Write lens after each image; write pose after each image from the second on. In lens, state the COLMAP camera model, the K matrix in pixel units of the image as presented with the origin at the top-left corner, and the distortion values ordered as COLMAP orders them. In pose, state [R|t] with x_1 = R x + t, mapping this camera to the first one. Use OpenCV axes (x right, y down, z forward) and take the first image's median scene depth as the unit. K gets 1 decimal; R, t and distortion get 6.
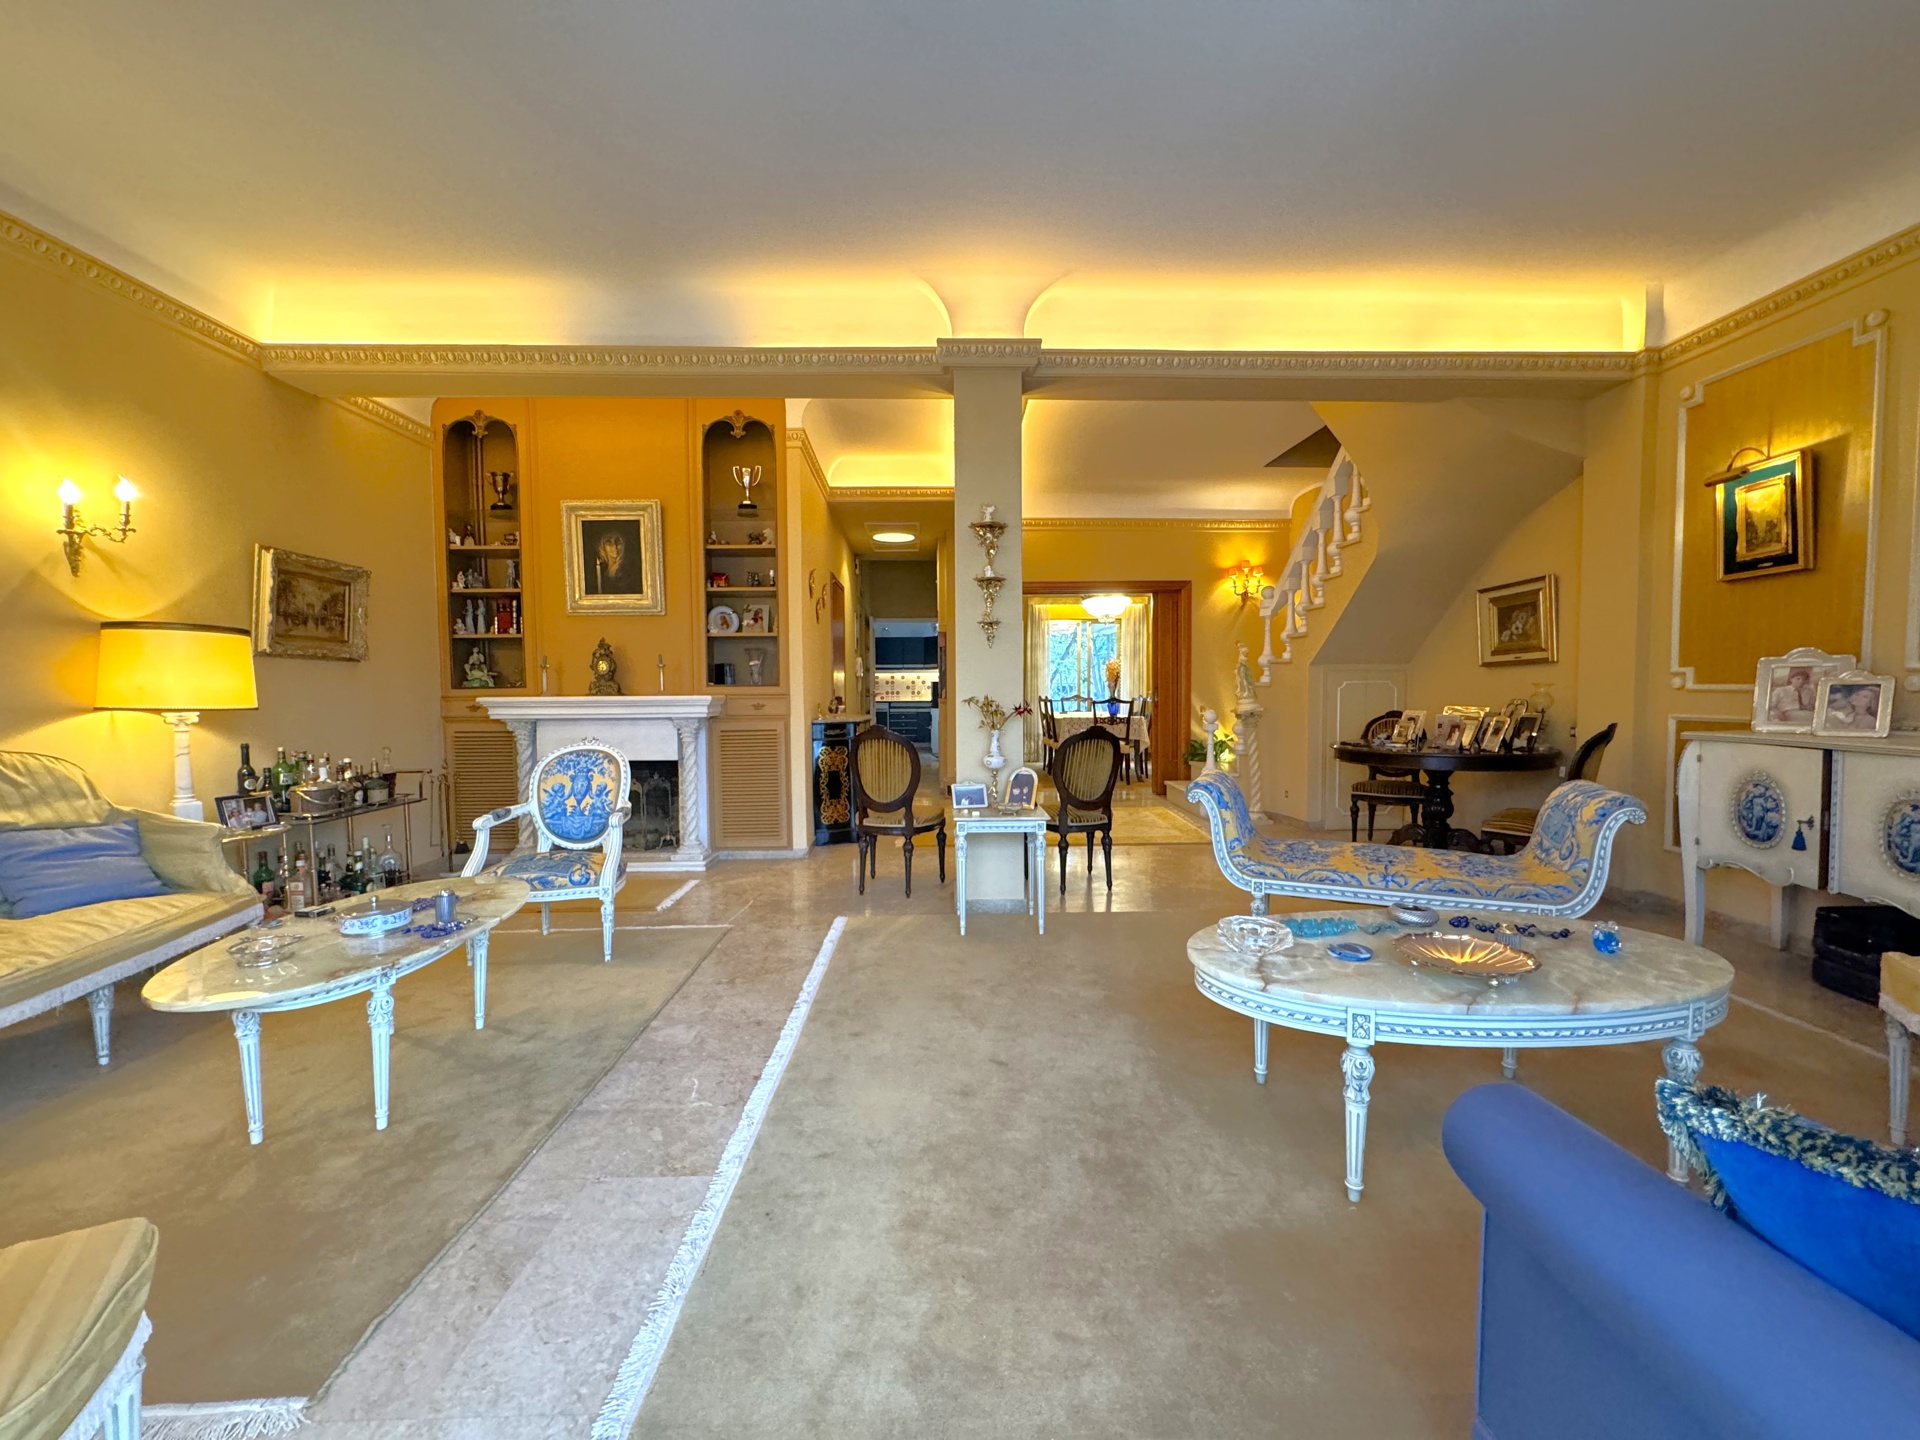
lens RADIAL K [[776.6, 0, 960.0], [0, 776.6, 720.0], [0, 0, 1]] dist [-0.002214, -0.000140]
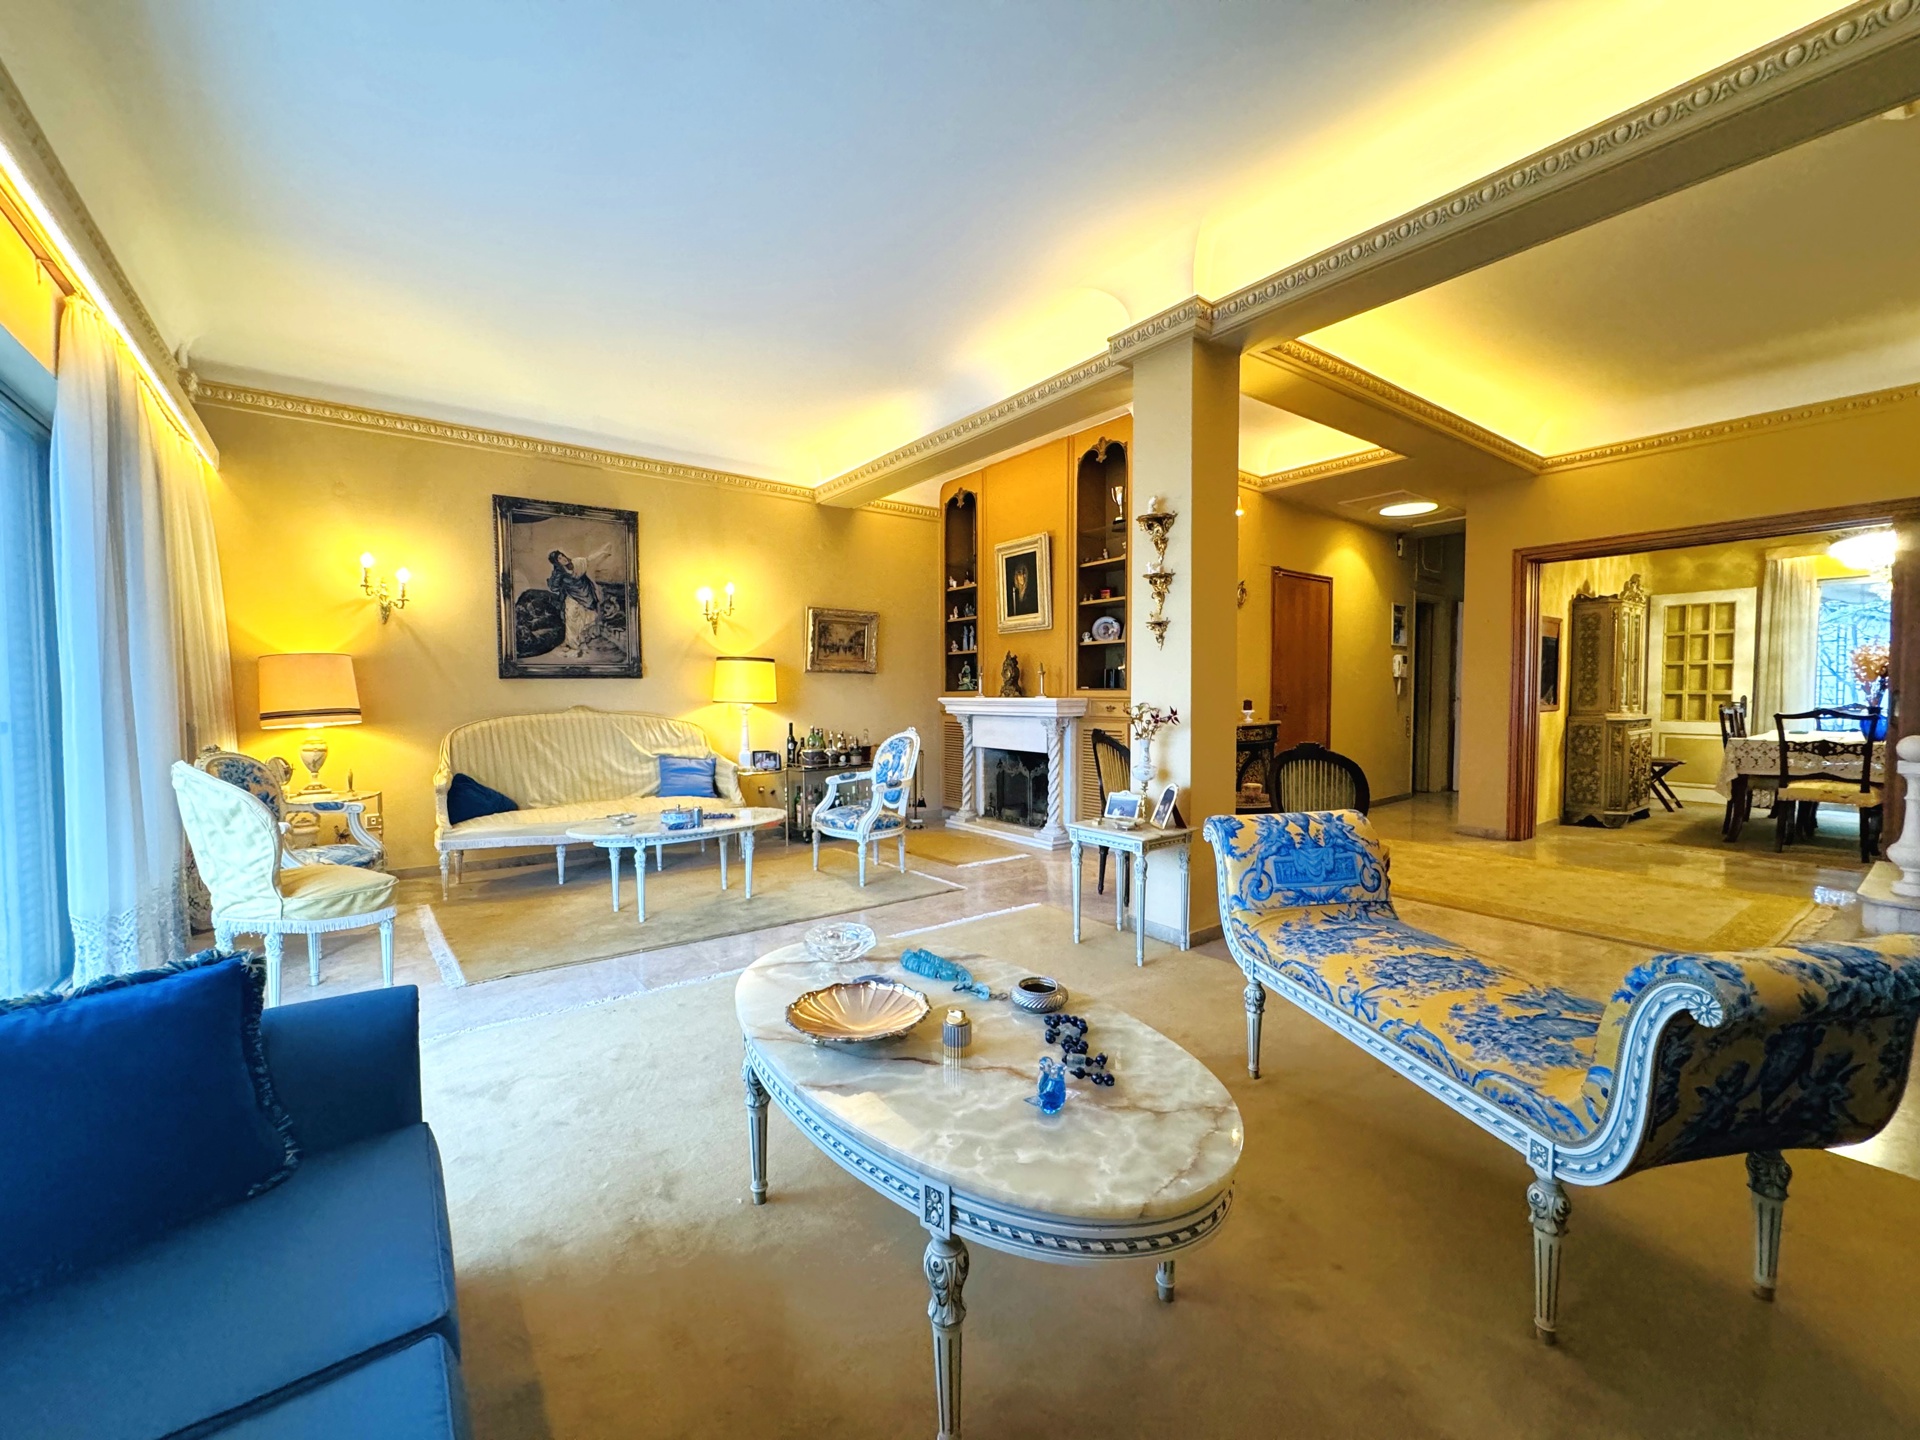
lens RADIAL K [[779.6, 0, 960.0], [0, 779.6, 720.0], [0, 0, 1]] dist [-0.001373, -0.000044]
pose [[0.571536, 0.035012, -0.819830, 0.651668], [-0.035492, 0.999209, 0.017930, -0.018145], [0.819809, 0.018850, 0.572327, 0.273761]]
